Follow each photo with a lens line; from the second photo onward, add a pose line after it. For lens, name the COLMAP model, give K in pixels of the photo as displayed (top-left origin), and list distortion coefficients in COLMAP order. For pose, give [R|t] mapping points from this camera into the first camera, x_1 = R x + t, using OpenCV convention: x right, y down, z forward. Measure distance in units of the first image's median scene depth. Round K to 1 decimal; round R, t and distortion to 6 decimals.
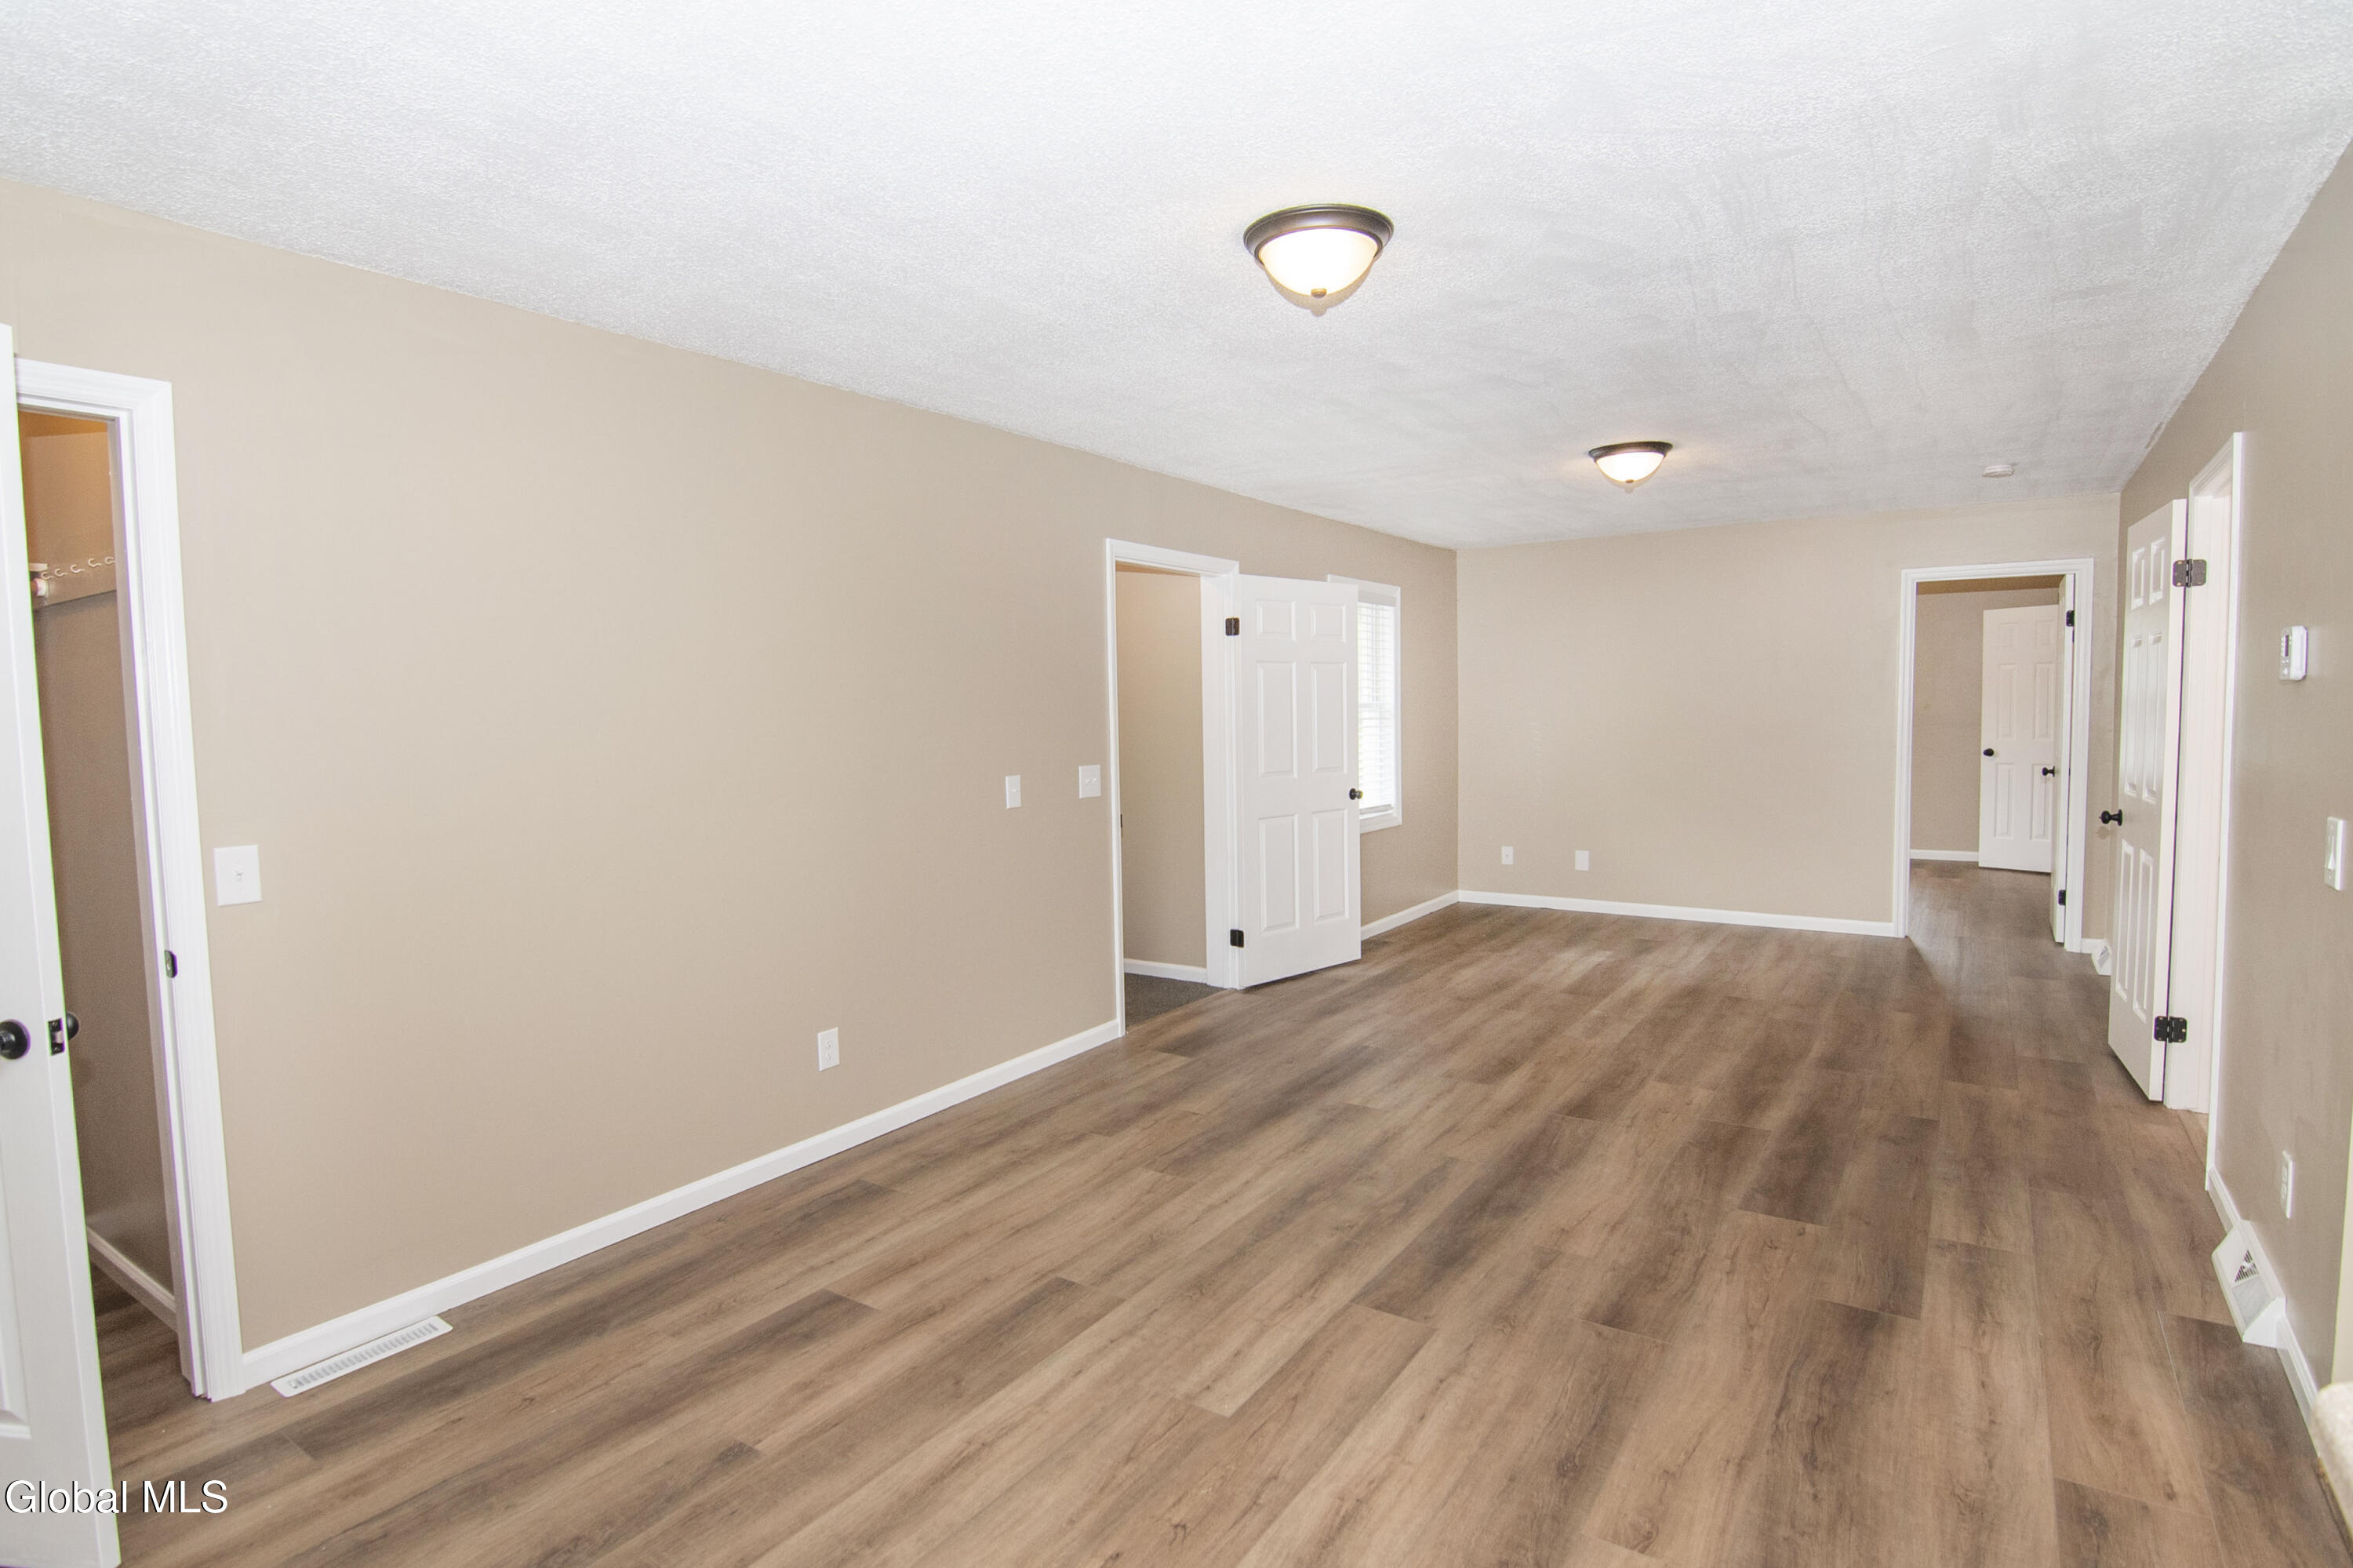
lens RADIAL K [[1174.9, 0, 1171.5], [0, 1174.9, 788.2], [0, 0, 1]] dist [-0.023846, -0.000615]
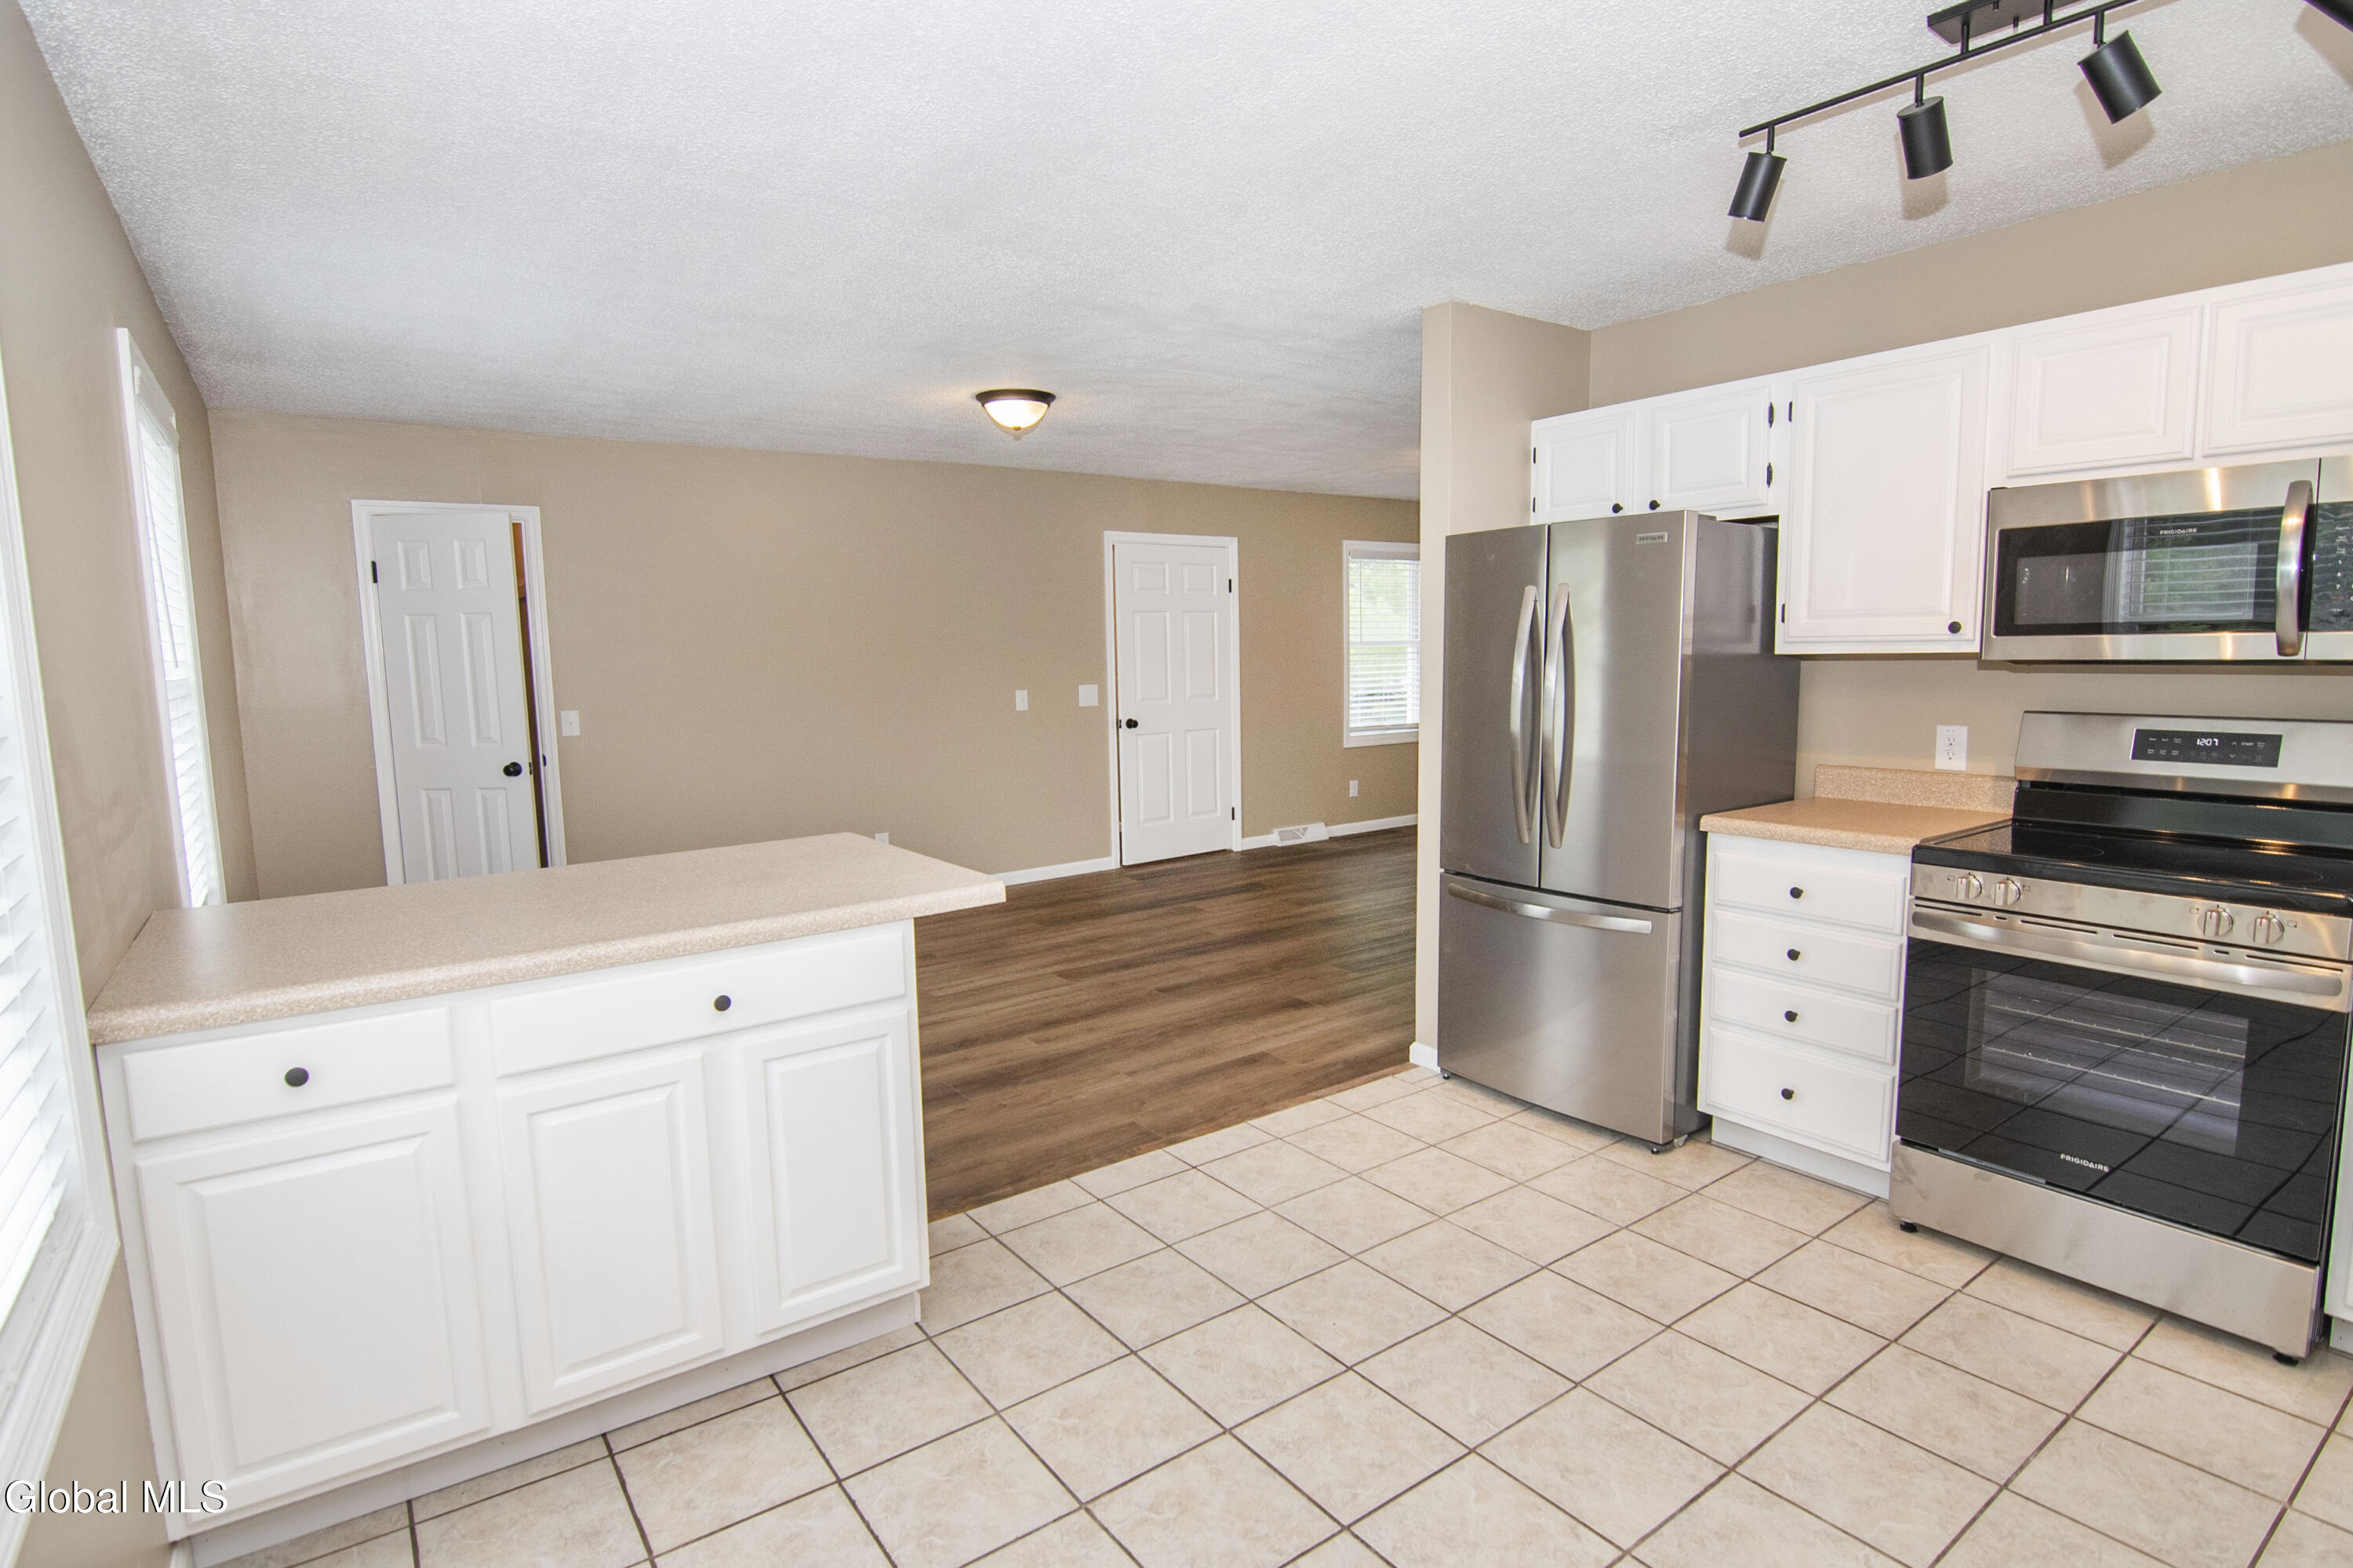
lens RADIAL K [[1174.9, 0, 1171.5], [0, 1174.9, 788.2], [0, 0, 1]] dist [-0.023846, -0.000615]
pose [[0.940477, 0.042889, -0.337139, 0.983189], [-0.022879, 0.997745, 0.063105, 0.027688], [0.339085, -0.051636, 0.939338, -0.689939]]
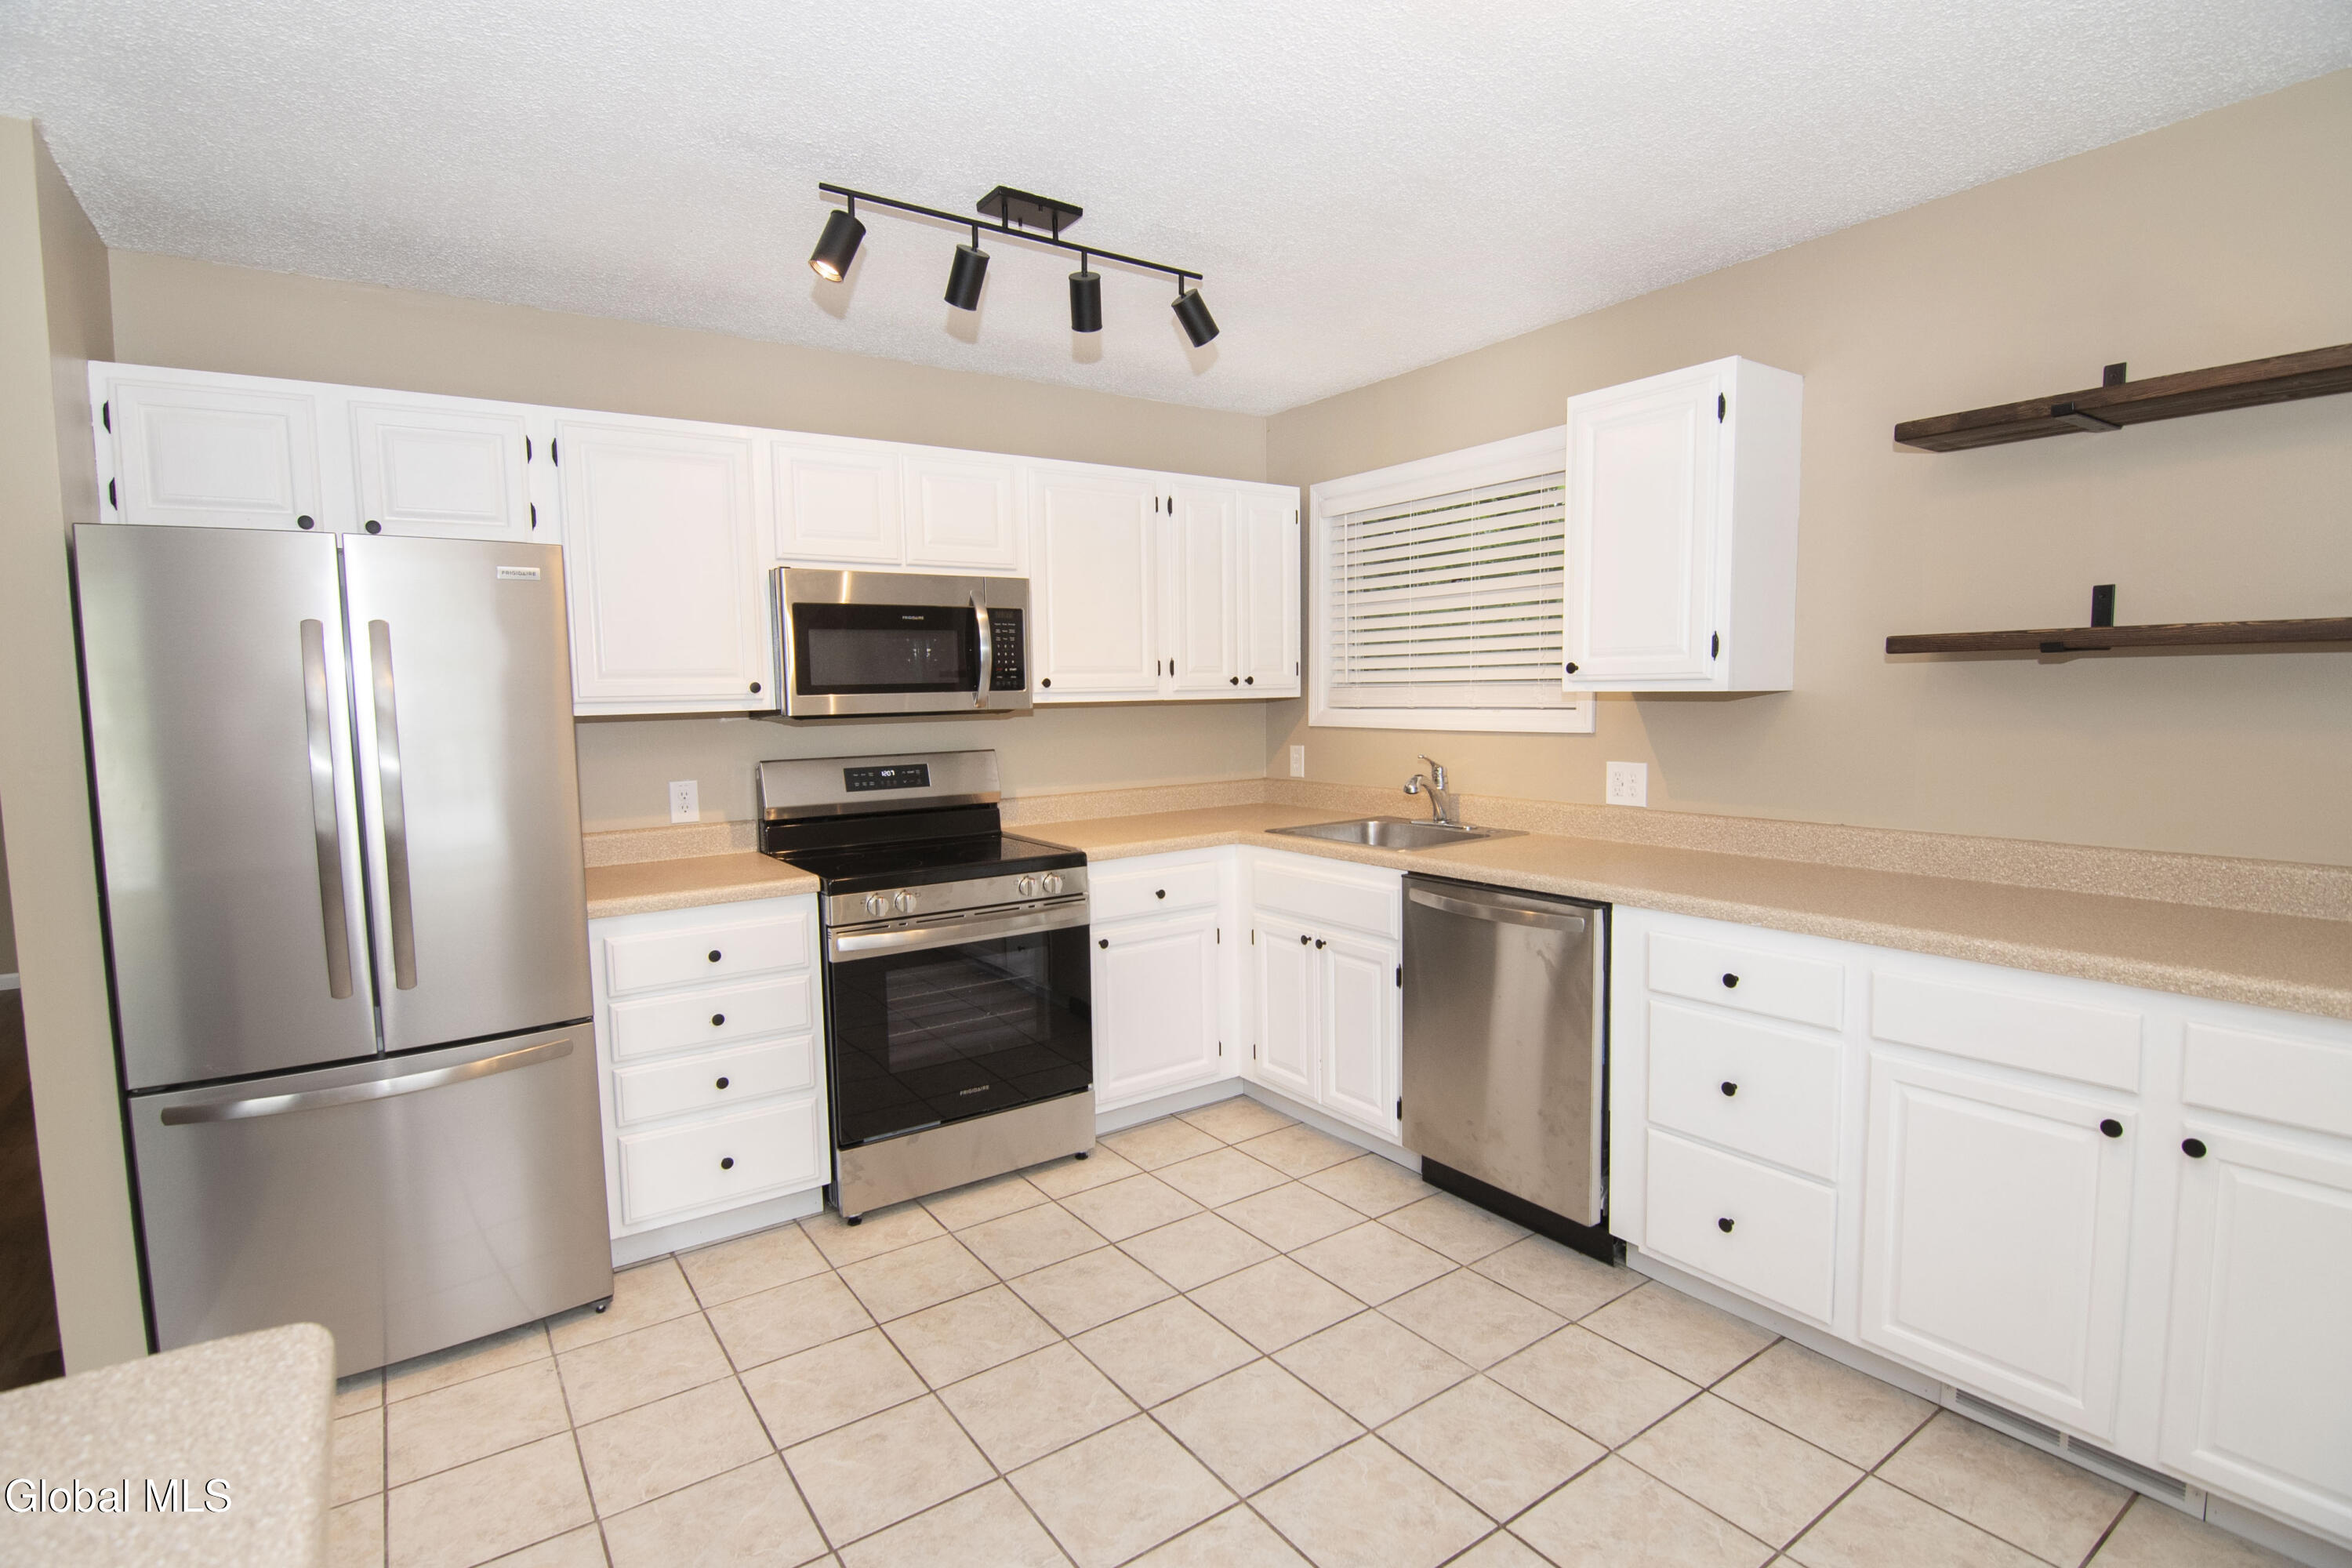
lens RADIAL K [[1133.1, 0, 1167.1], [0, 1133.1, 791.2], [0, 0, 1]] dist [-0.021392, -0.000480]
pose [[0.358239, -0.071524, 0.930886, 0.345206], [0.076040, 0.995984, 0.047263, 0.012901], [-0.930528, 0.053853, 0.362239, -0.218532]]
